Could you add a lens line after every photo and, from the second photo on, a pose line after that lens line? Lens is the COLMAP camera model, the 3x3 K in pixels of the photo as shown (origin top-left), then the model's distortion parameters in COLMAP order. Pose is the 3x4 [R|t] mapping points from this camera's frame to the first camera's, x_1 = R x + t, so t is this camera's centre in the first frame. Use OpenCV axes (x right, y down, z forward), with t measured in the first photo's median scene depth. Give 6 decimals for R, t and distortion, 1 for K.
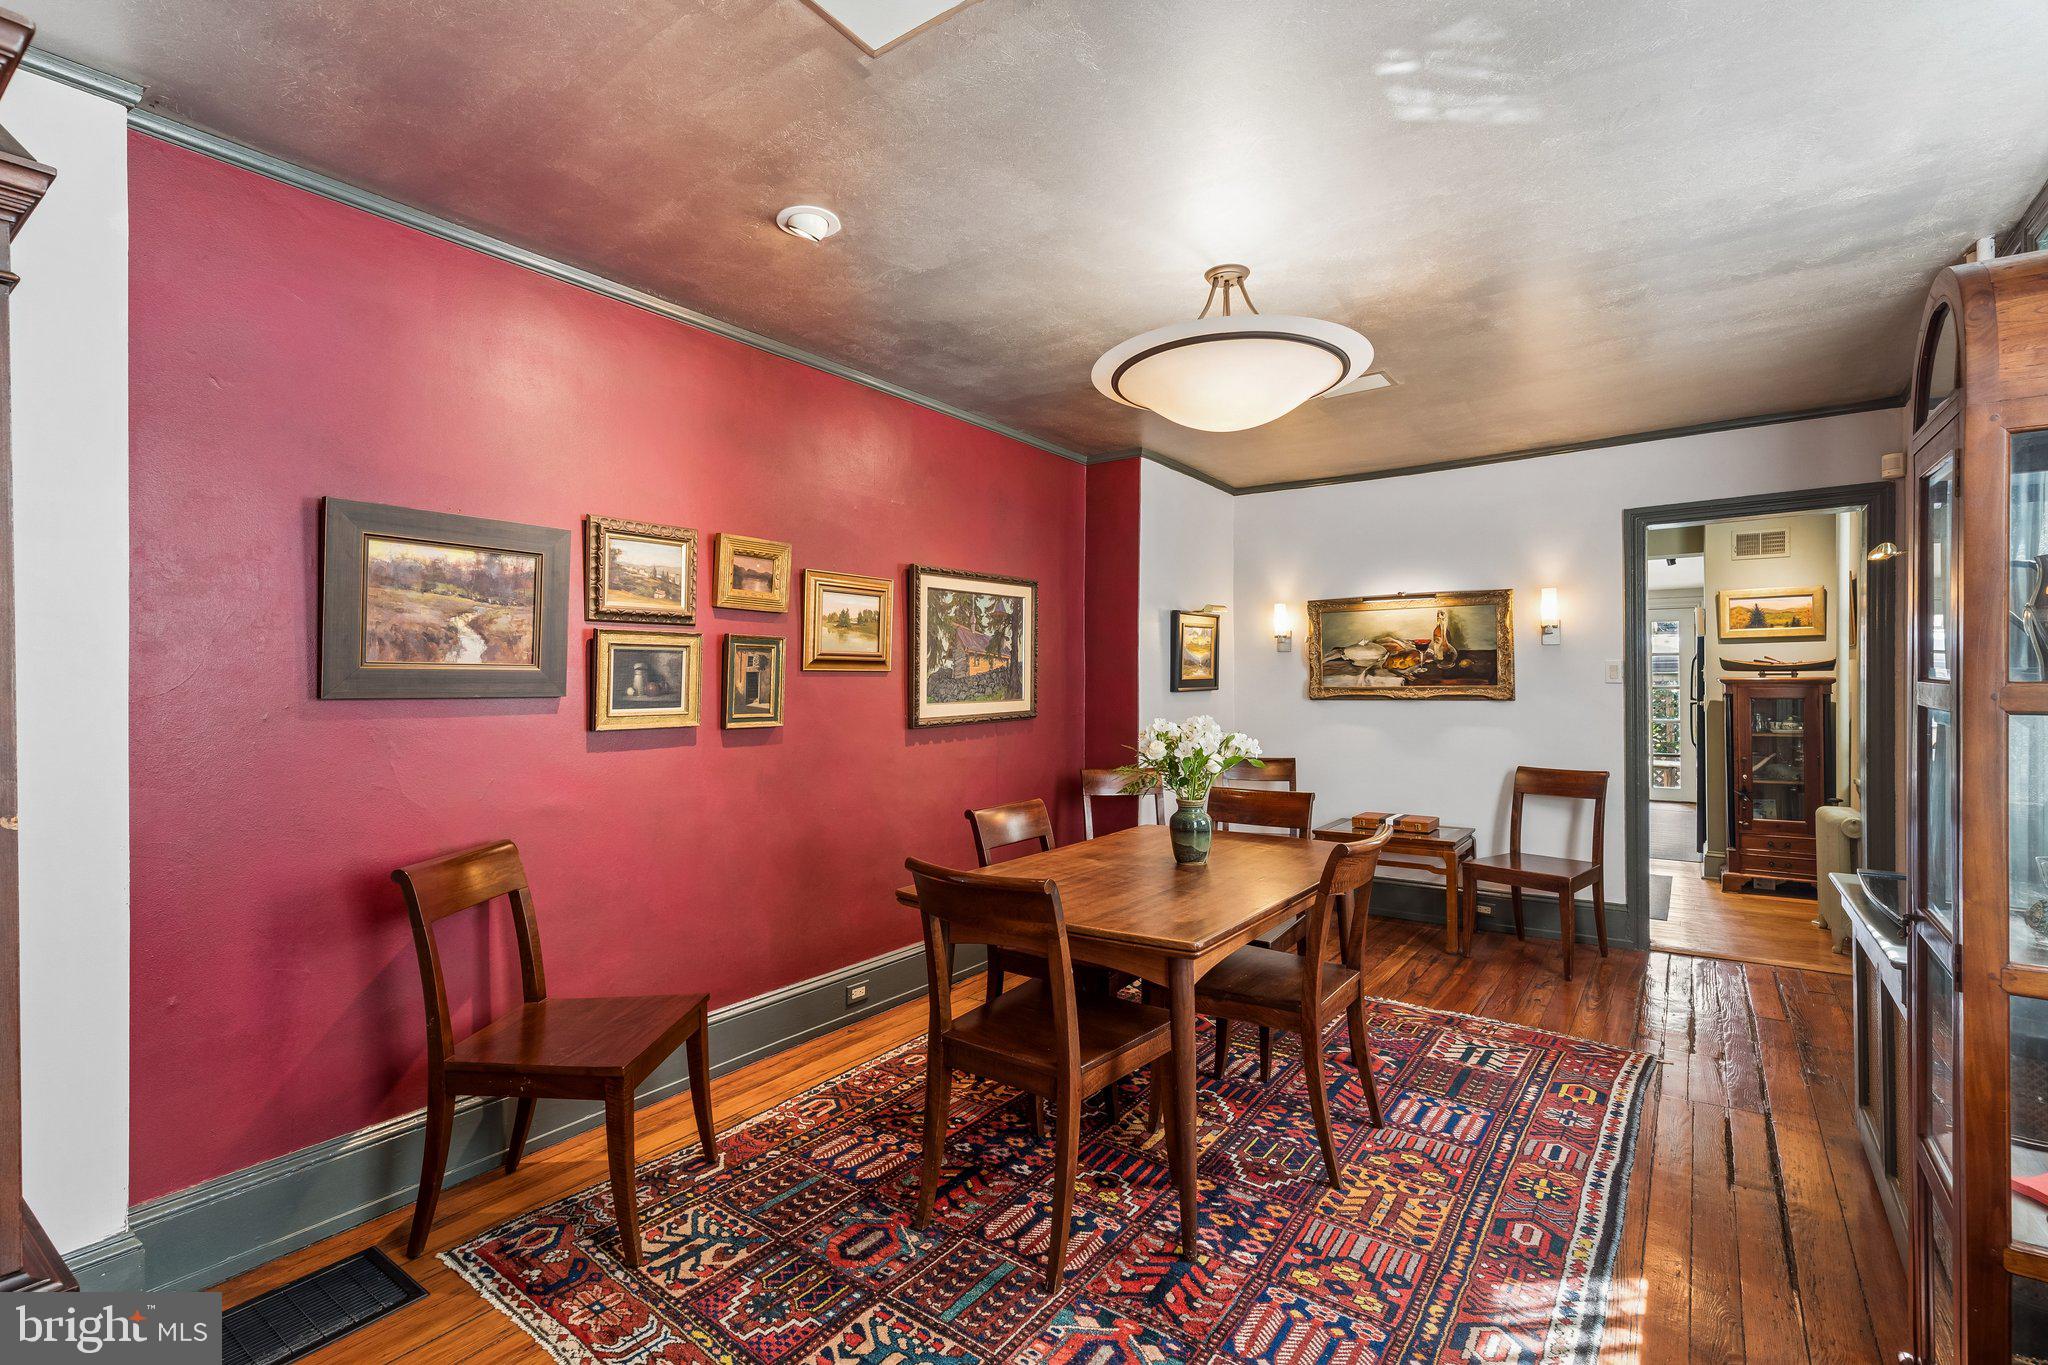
lens RADIAL K [[925.0, 0, 1023.8], [0, 925.0, 674.2], [0, 0, 1]] dist [0.004887, 0.000045]
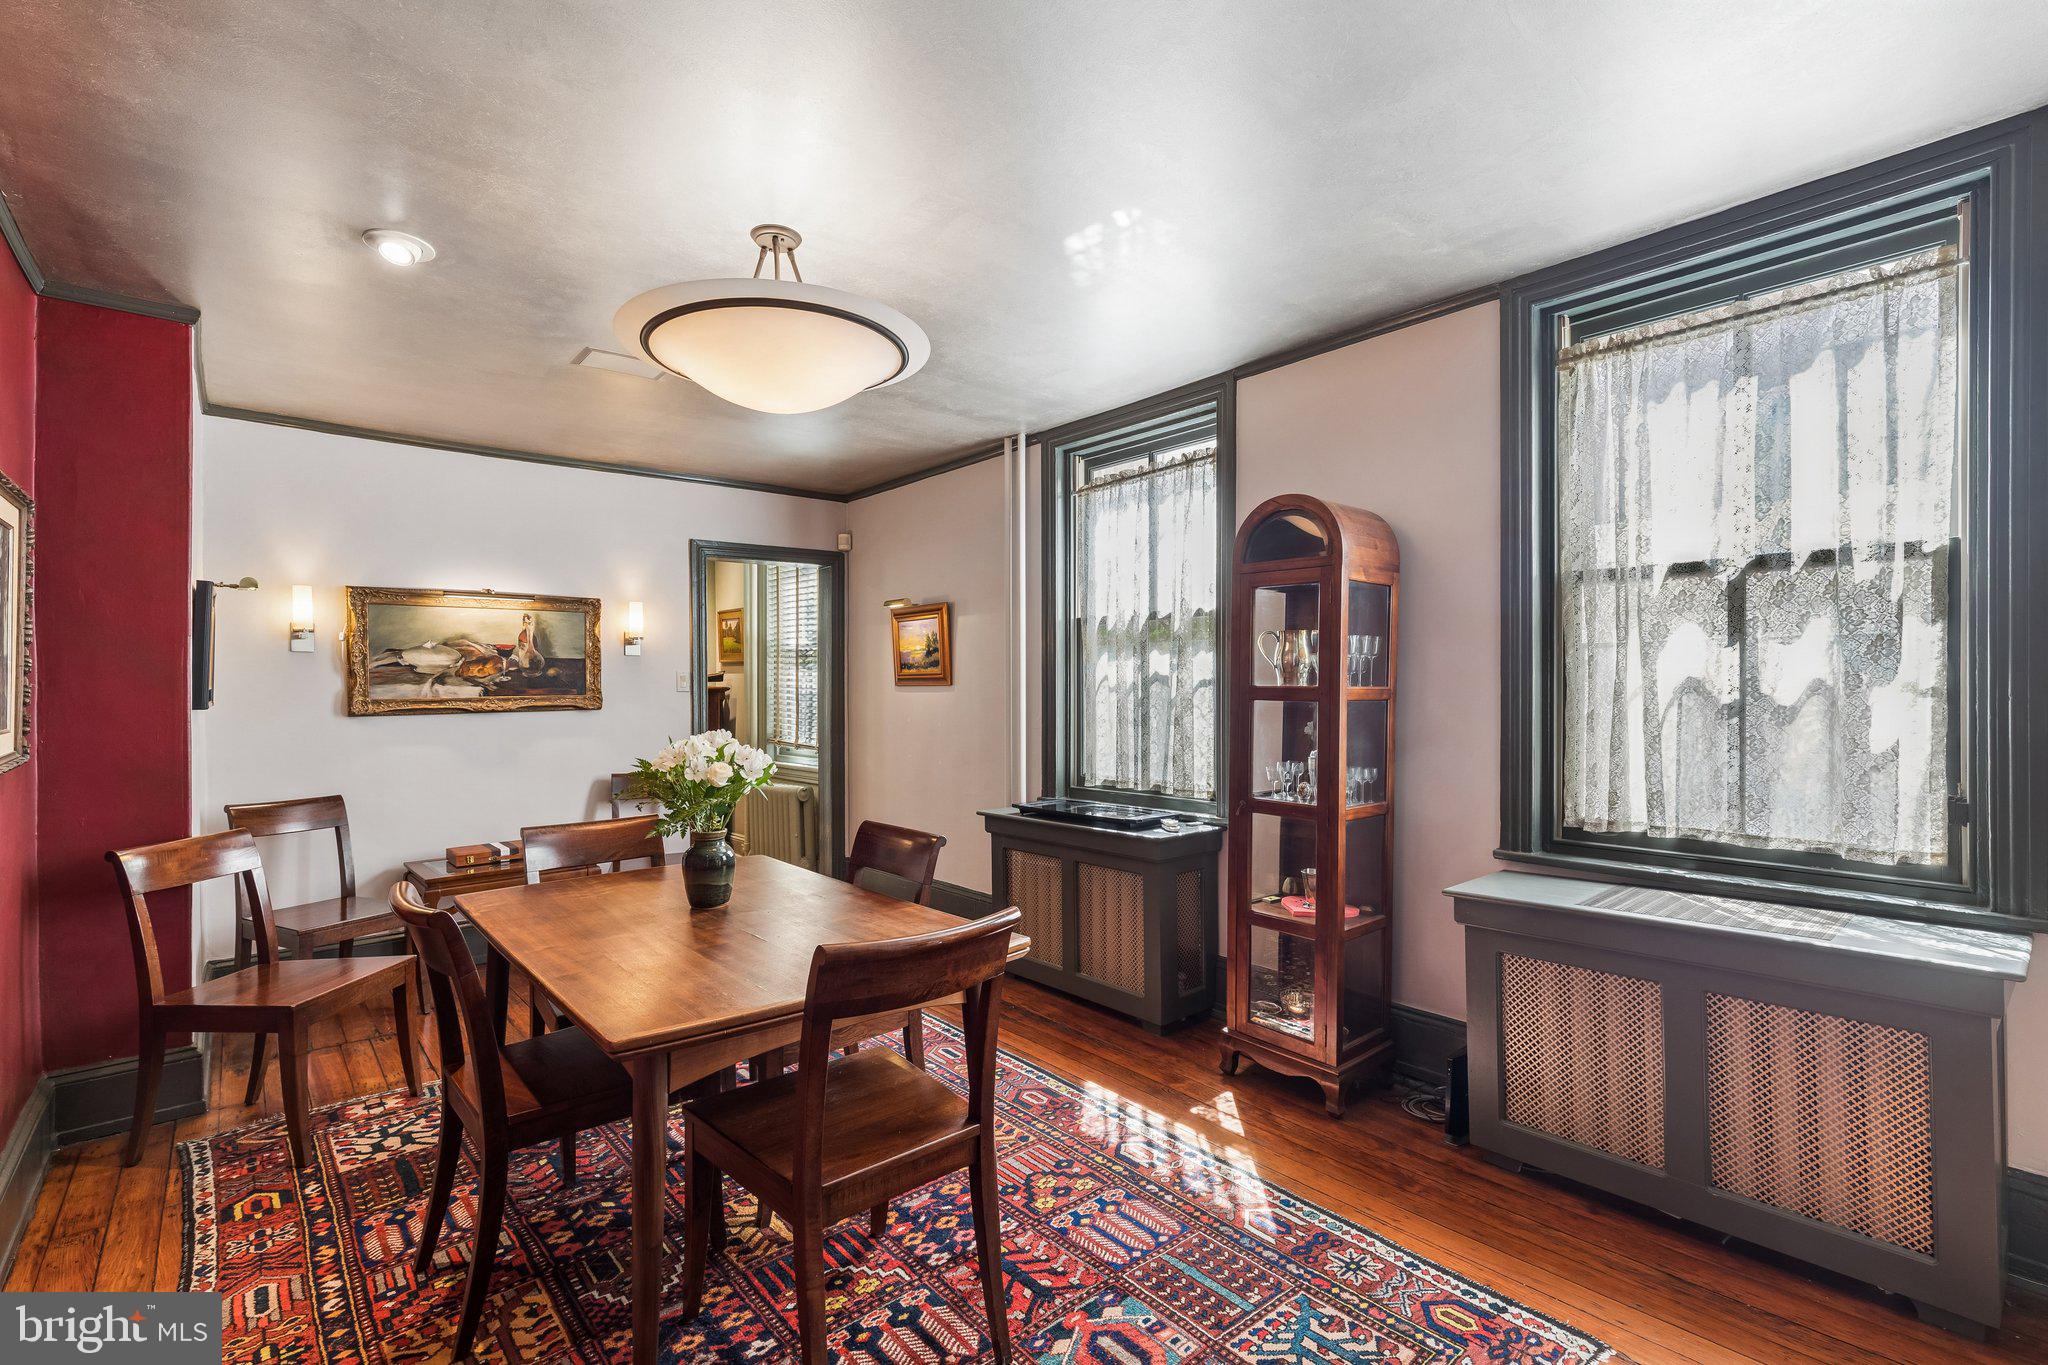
lens RADIAL K [[925.0, 0, 1025.3], [0, 925.0, 689.9], [0, 0, 1]] dist [0.004887, 0.000045]
pose [[0.220356, -0.003549, 0.975413, -0.353226], [-0.001855, 0.999990, 0.004058, 0.002003], [-0.975418, -0.002703, 0.220347, 0.328036]]
